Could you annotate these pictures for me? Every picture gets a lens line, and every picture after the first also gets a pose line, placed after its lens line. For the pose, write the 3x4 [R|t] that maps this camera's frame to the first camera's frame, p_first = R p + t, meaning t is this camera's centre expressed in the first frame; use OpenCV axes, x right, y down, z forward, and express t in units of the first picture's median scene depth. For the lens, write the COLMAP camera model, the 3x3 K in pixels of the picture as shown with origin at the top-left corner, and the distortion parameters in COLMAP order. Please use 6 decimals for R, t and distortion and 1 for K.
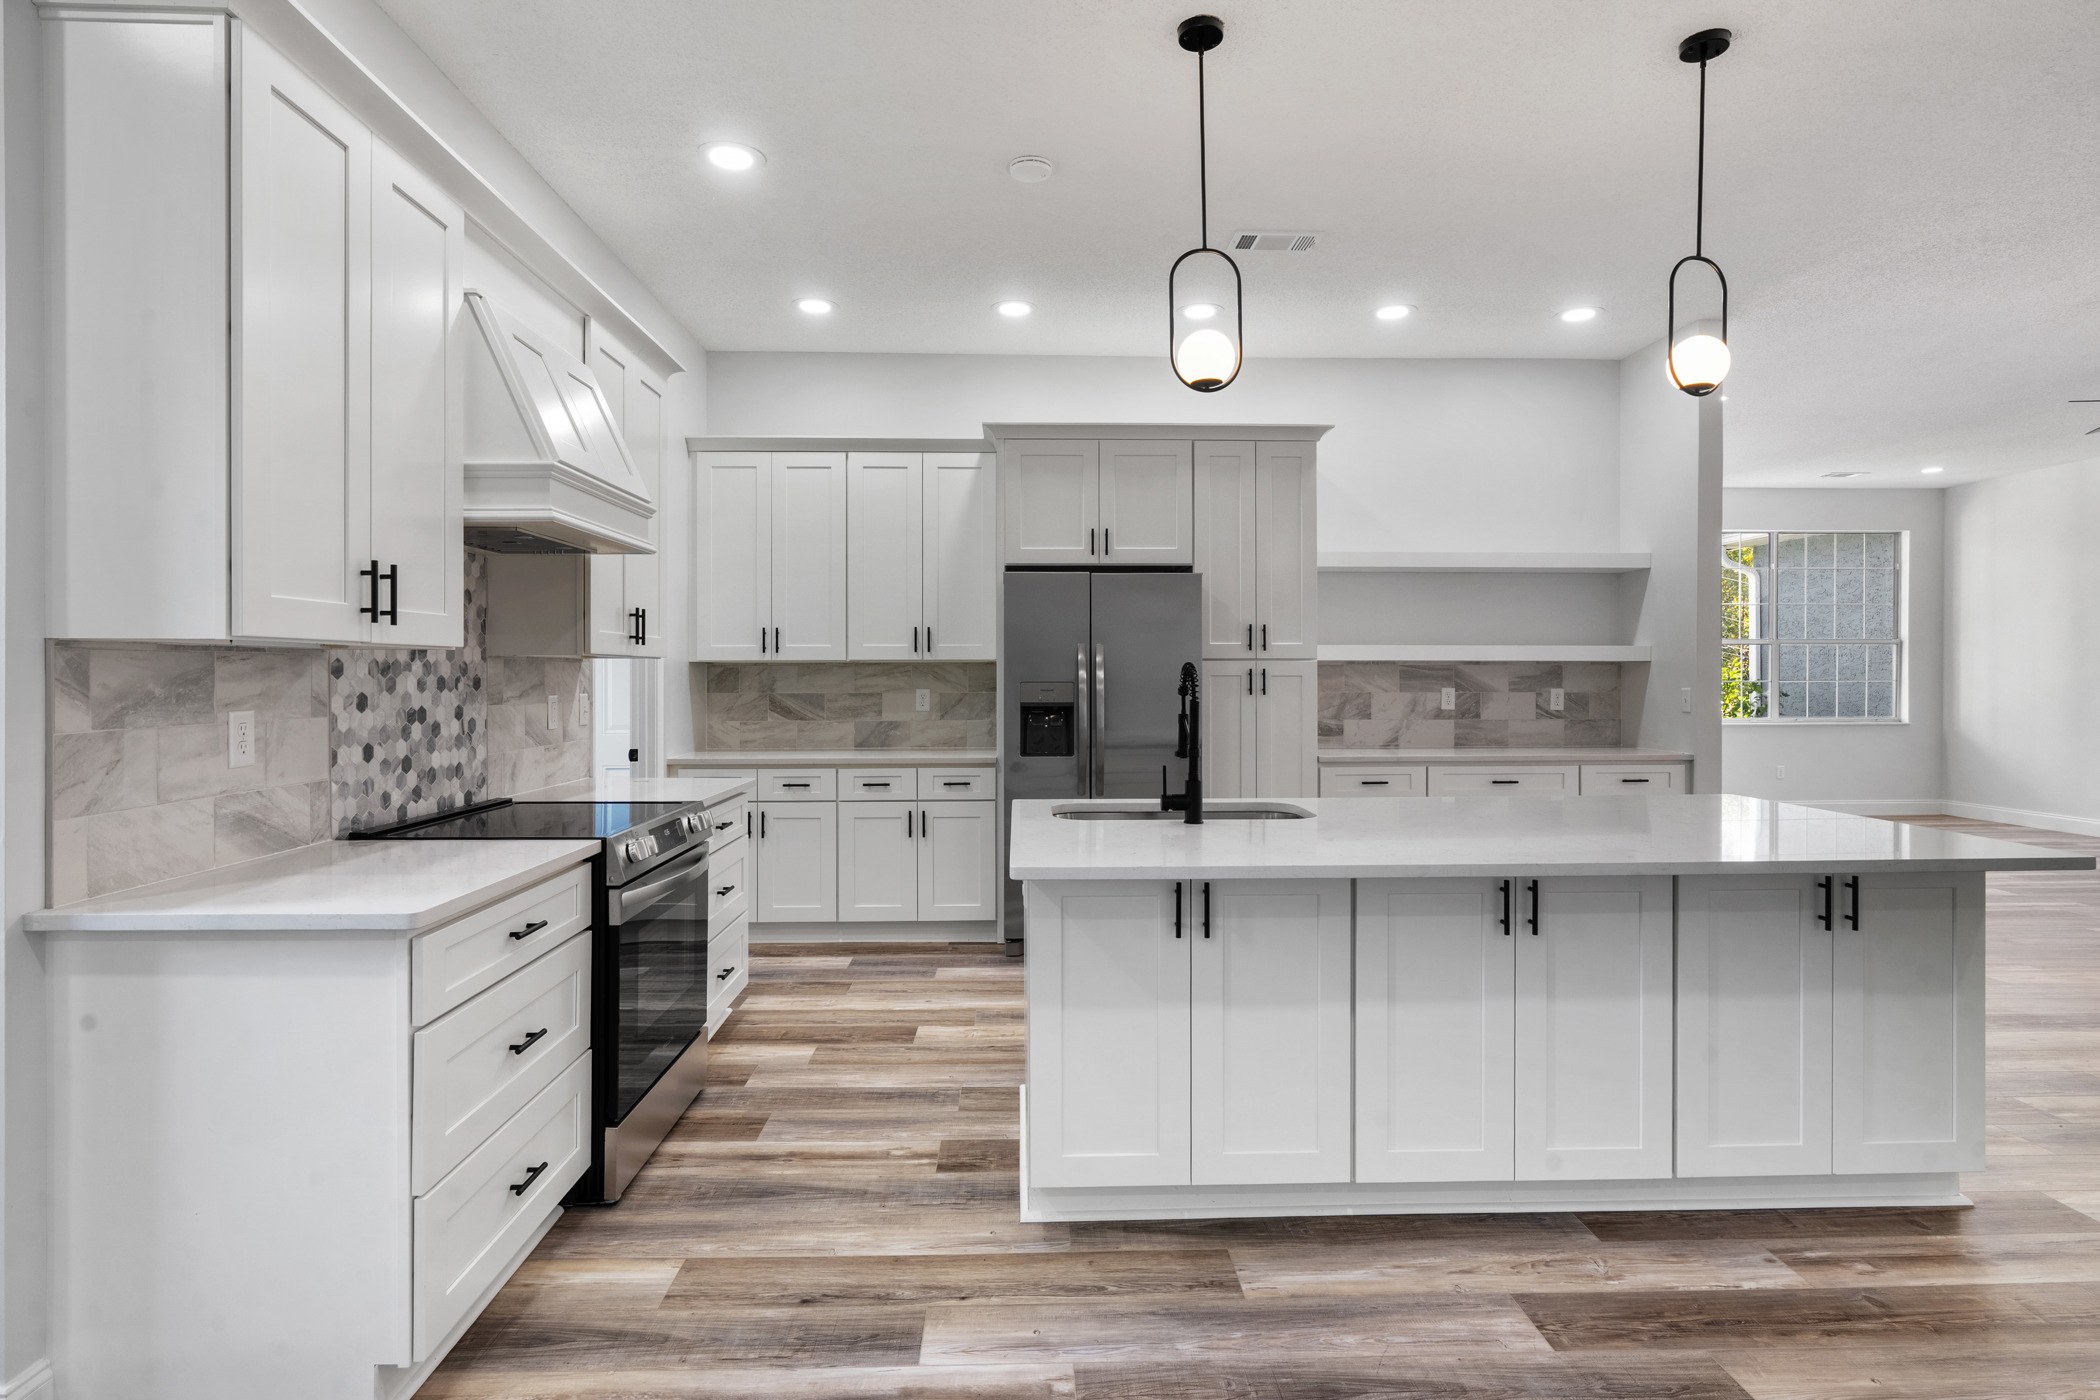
lens RADIAL K [[1067.3, 0, 1050.7], [0, 1067.3, 680.7], [0, 0, 1]] dist [-0.003144, 0.002329]
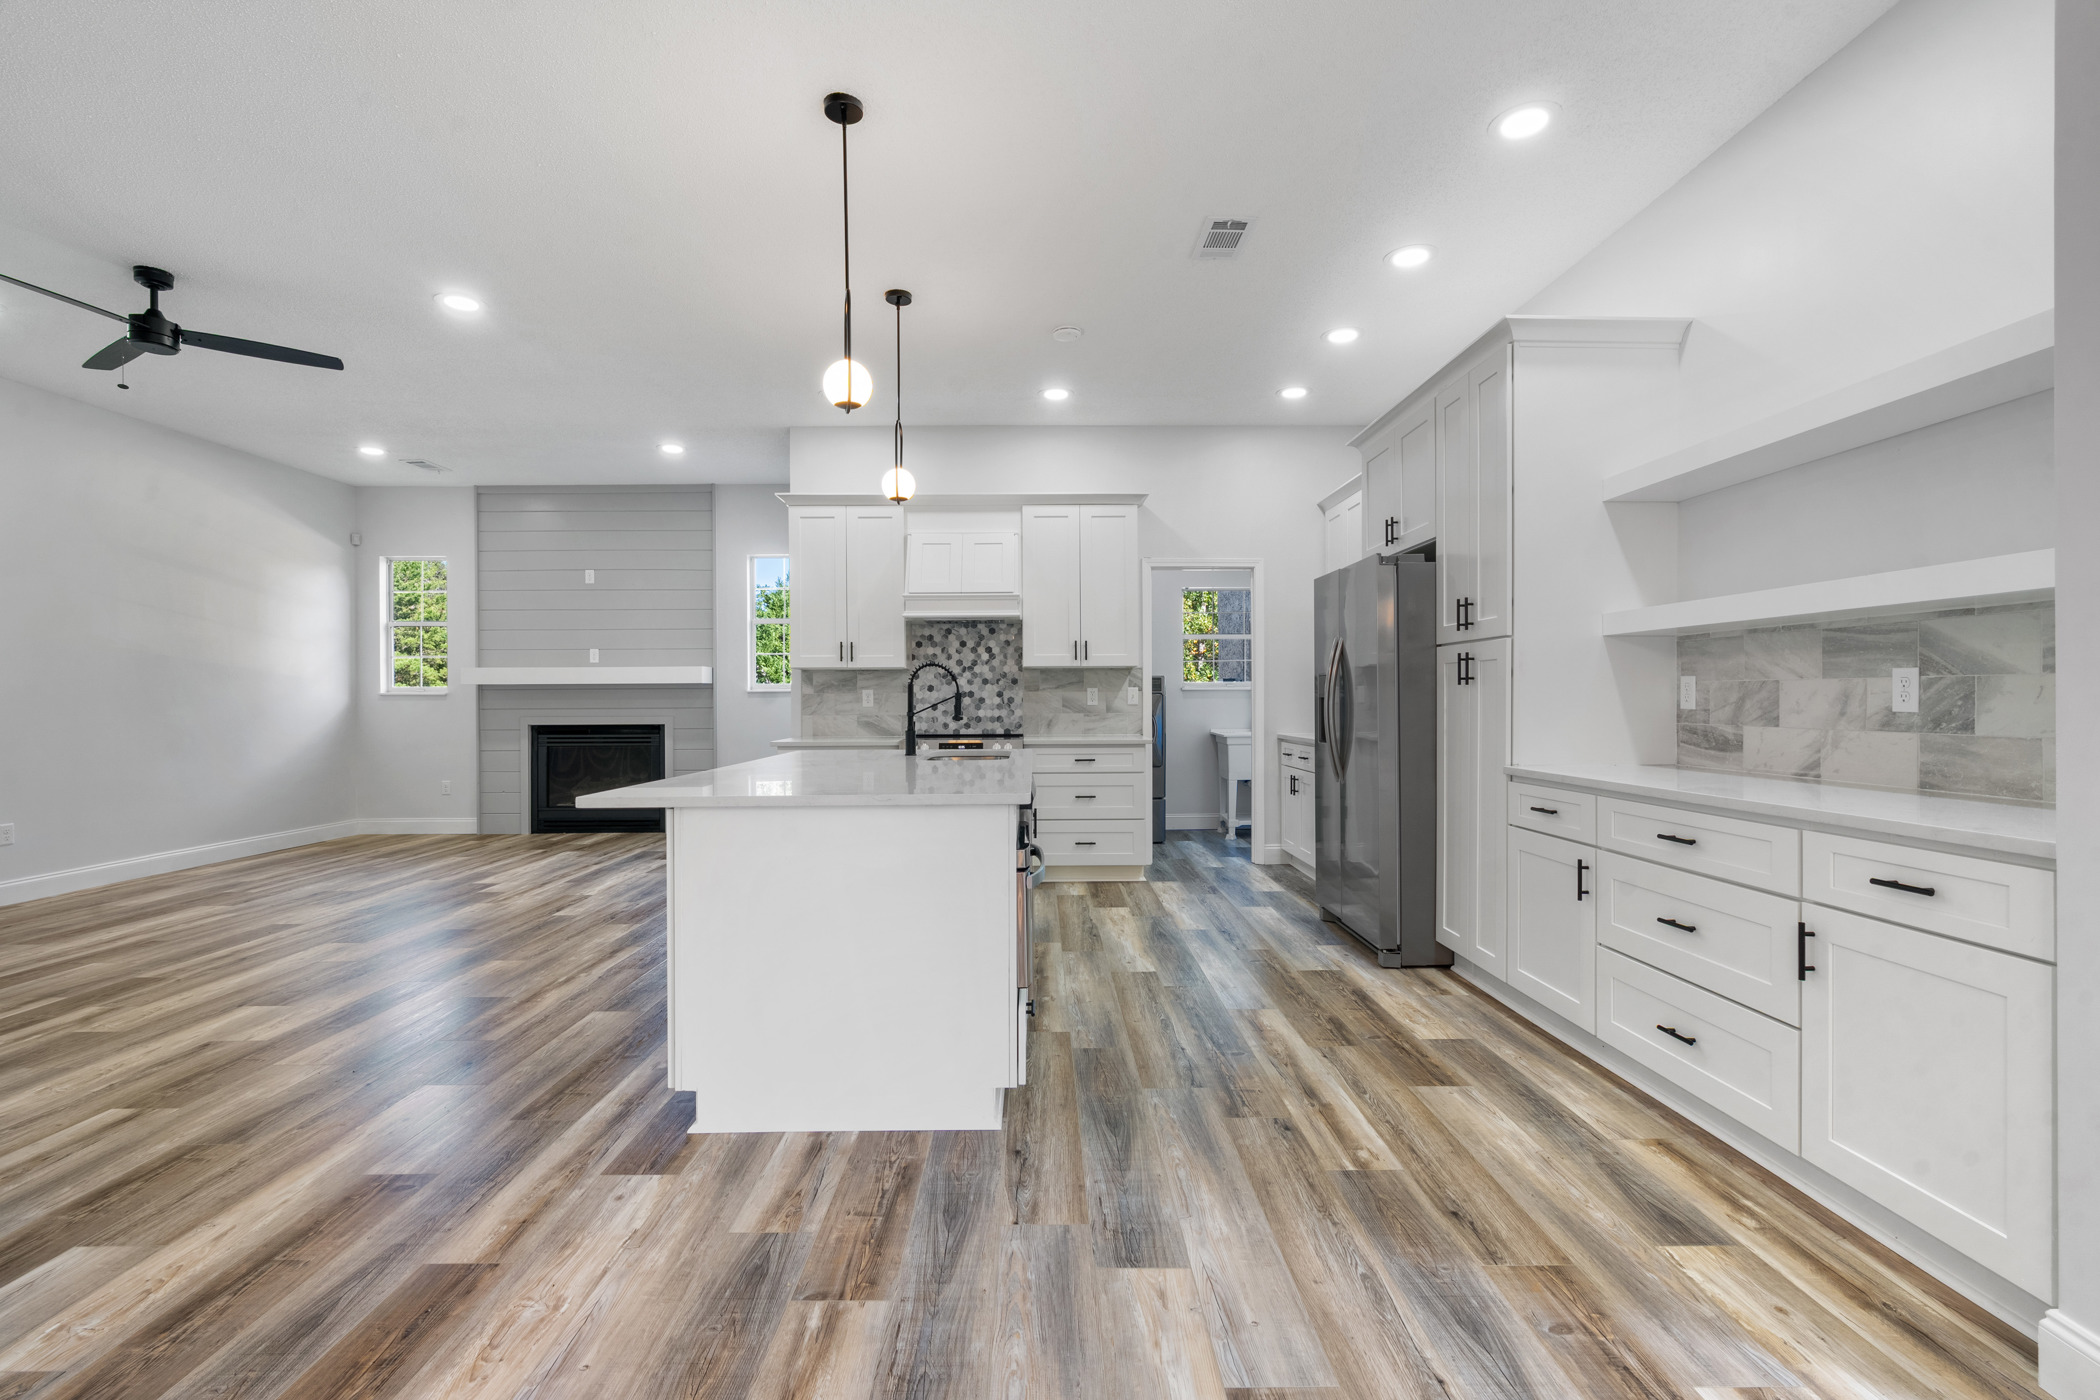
lens RADIAL K [[945.4, 0, 1051.1], [0, 945.4, 700.3], [0, 0, 1]] dist [-0.007273, 0.003635]
pose [[-0.011603, 0.002458, -0.999930, 0.965277], [-0.000260, 0.999997, 0.002461, 0.024737], [0.999933, 0.000289, -0.011603, 0.731731]]
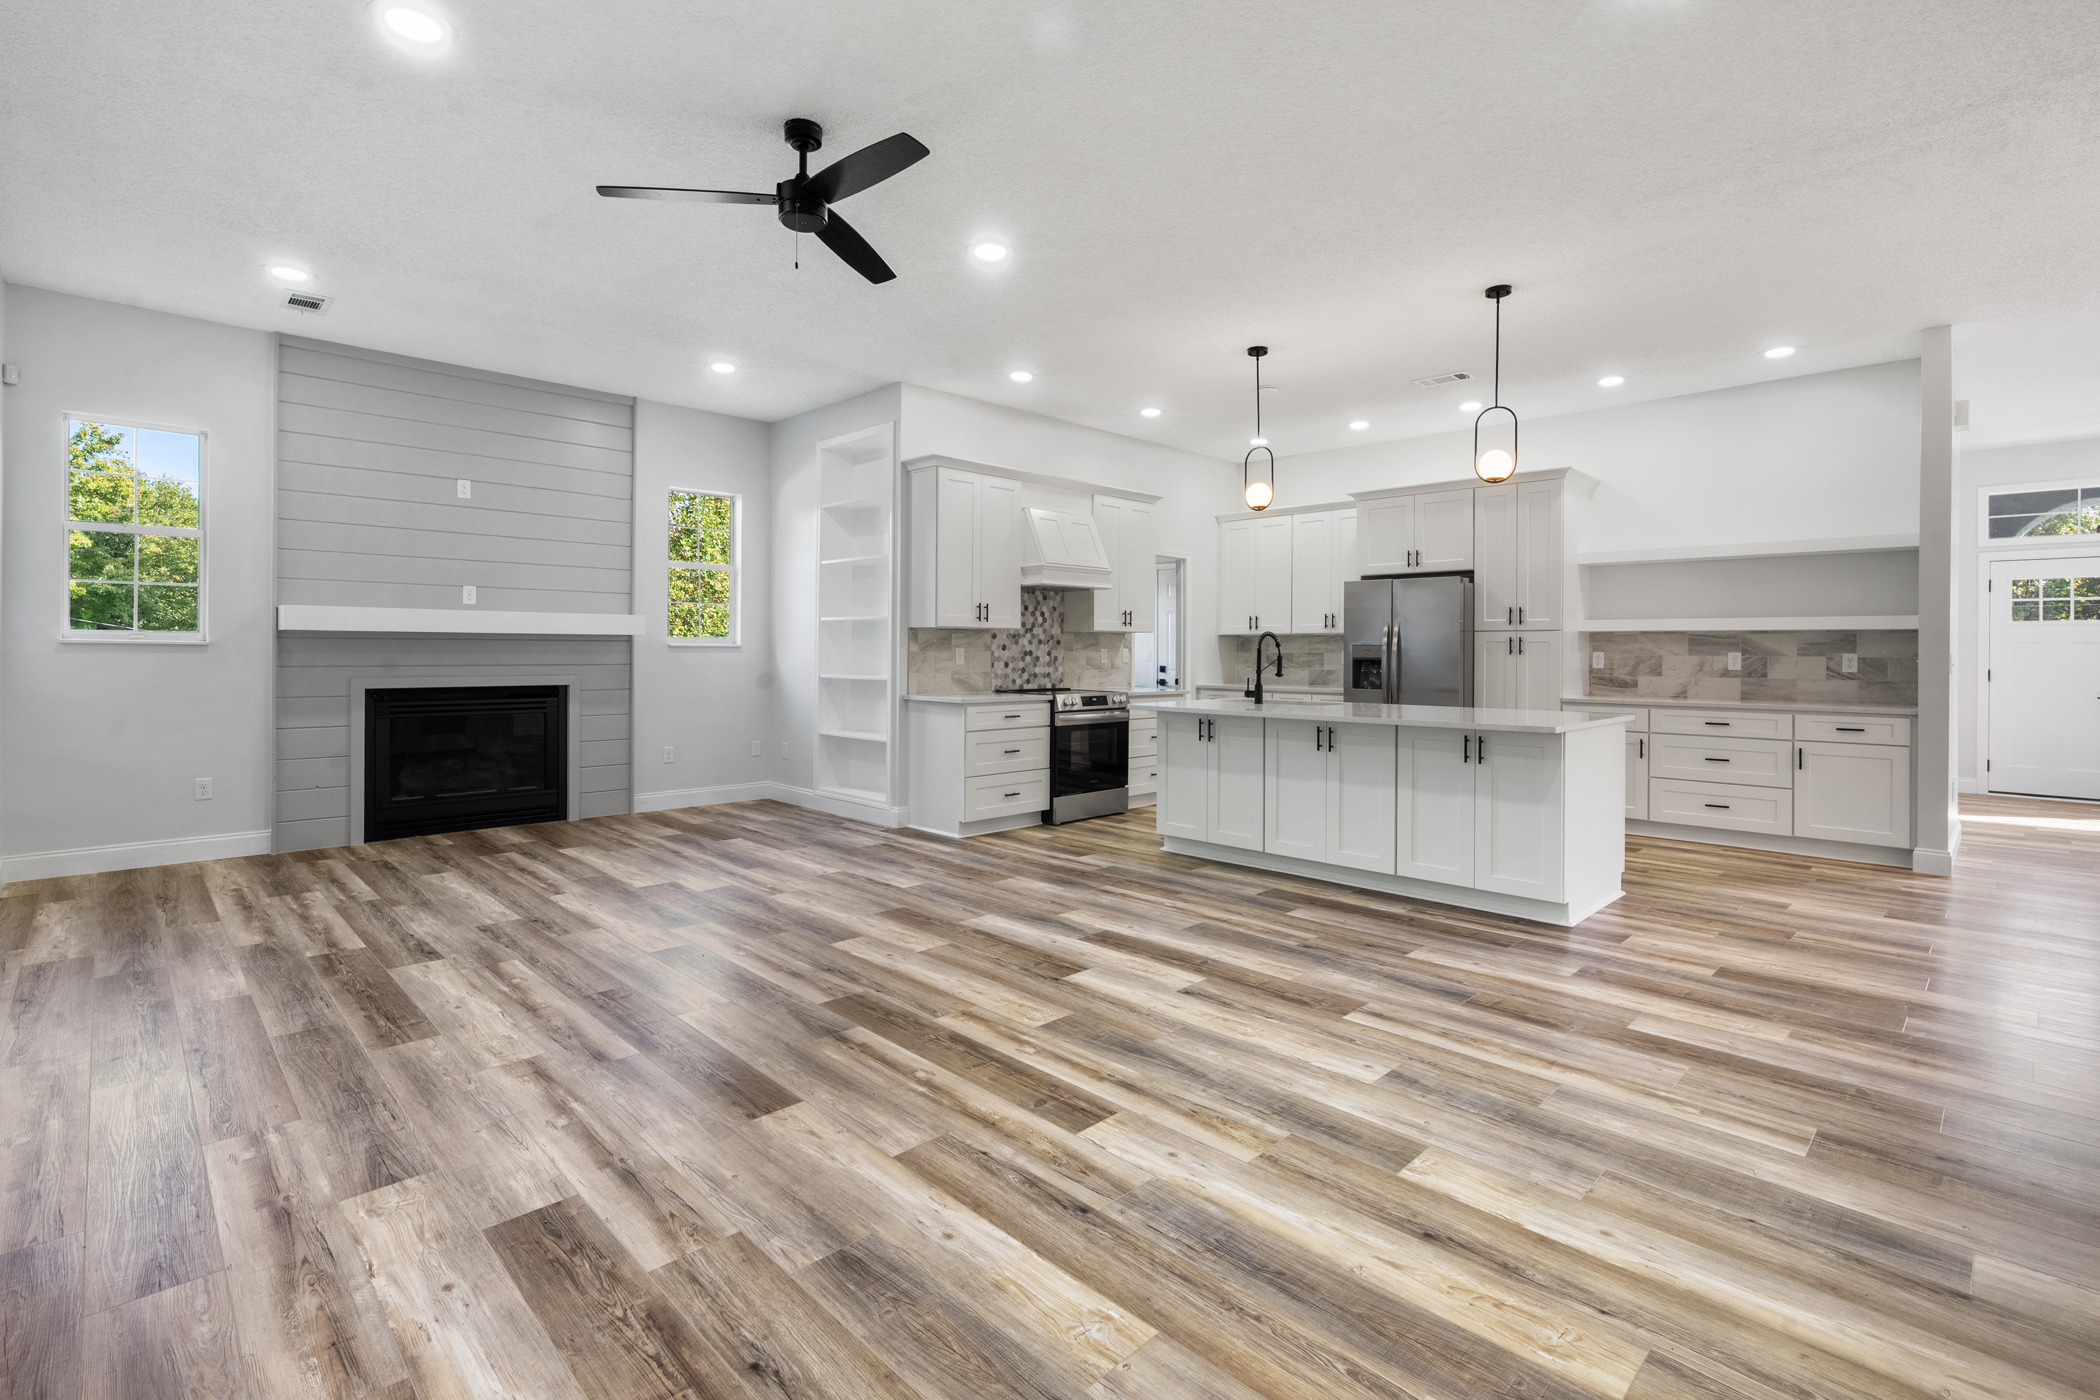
lens RADIAL K [[945.4, 0, 1061.8], [0, 945.4, 661.8], [0, 0, 1]] dist [-0.007273, 0.003635]
pose [[0.684746, 0.011844, -0.728685, 0.757081], [-0.010548, 0.999924, 0.006340, 0.022758], [0.728705, 0.003345, 0.684820, -0.375291]]
